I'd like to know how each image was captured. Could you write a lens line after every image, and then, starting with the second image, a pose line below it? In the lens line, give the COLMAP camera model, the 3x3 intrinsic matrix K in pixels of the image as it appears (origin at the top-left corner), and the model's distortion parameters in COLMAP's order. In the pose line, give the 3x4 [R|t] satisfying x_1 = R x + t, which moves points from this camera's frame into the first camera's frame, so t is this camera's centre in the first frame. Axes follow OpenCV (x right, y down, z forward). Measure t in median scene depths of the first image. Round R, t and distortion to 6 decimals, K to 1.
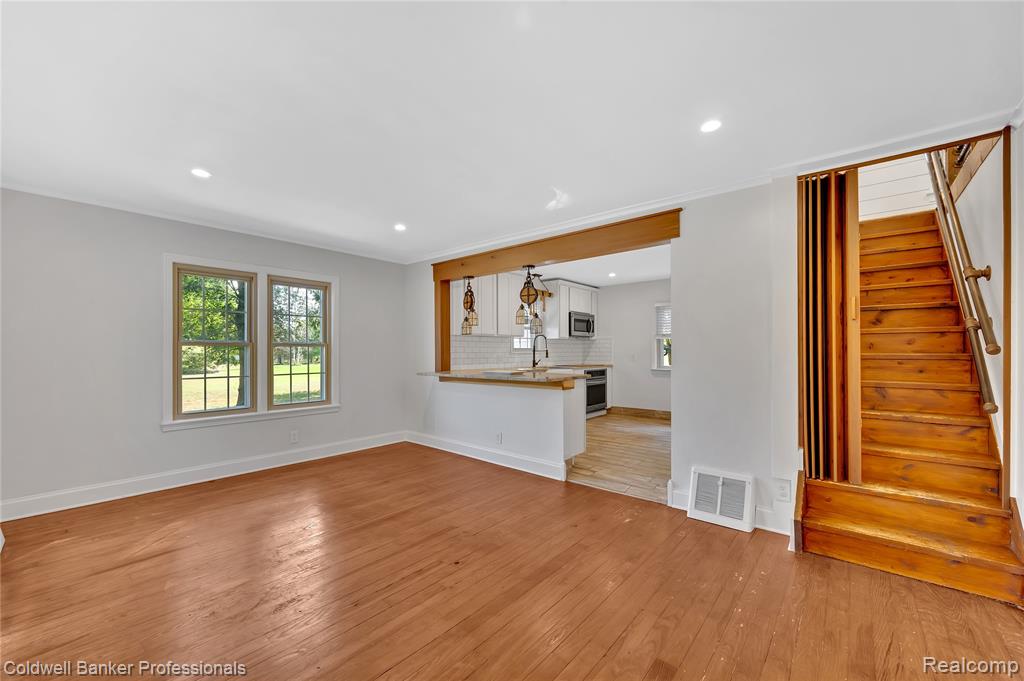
lens RADIAL K [[403.7, 0, 511.9], [0, 403.7, 349.0], [0, 0, 1]] dist [0.002377, 0.000118]
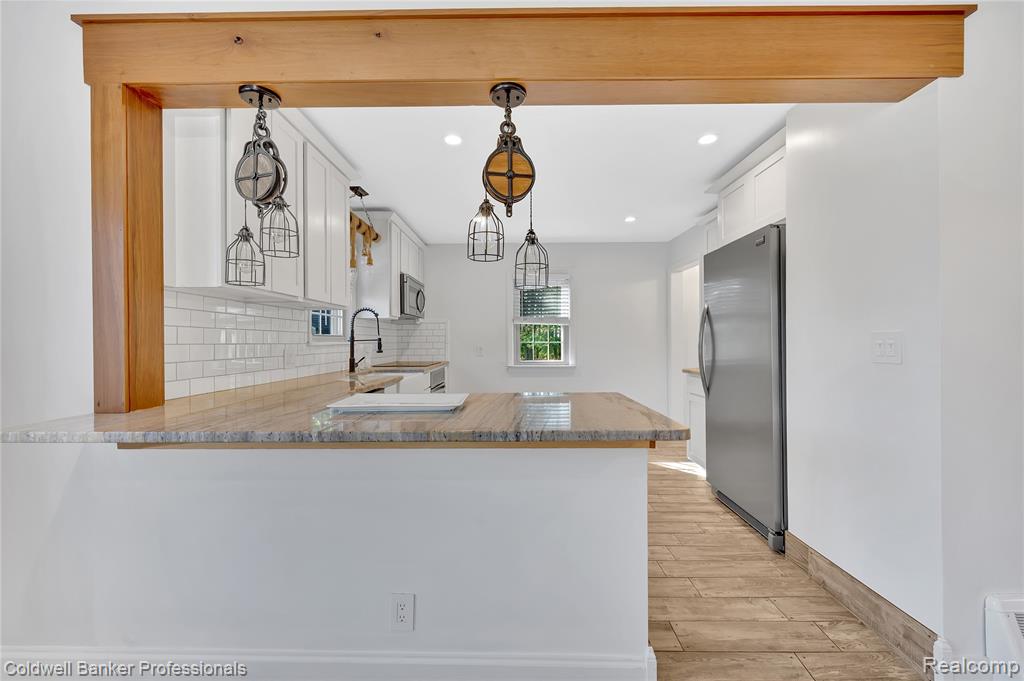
lens RADIAL K [[403.7, 0, 512.3], [0, 403.7, 342.6], [0, 0, 1]] dist [0.002377, 0.000118]
pose [[0.770683, 0.000582, 0.637219, -0.153770], [-0.004119, 0.999983, 0.004069, 0.006878], [-0.637206, -0.005761, 0.770672, 0.636275]]
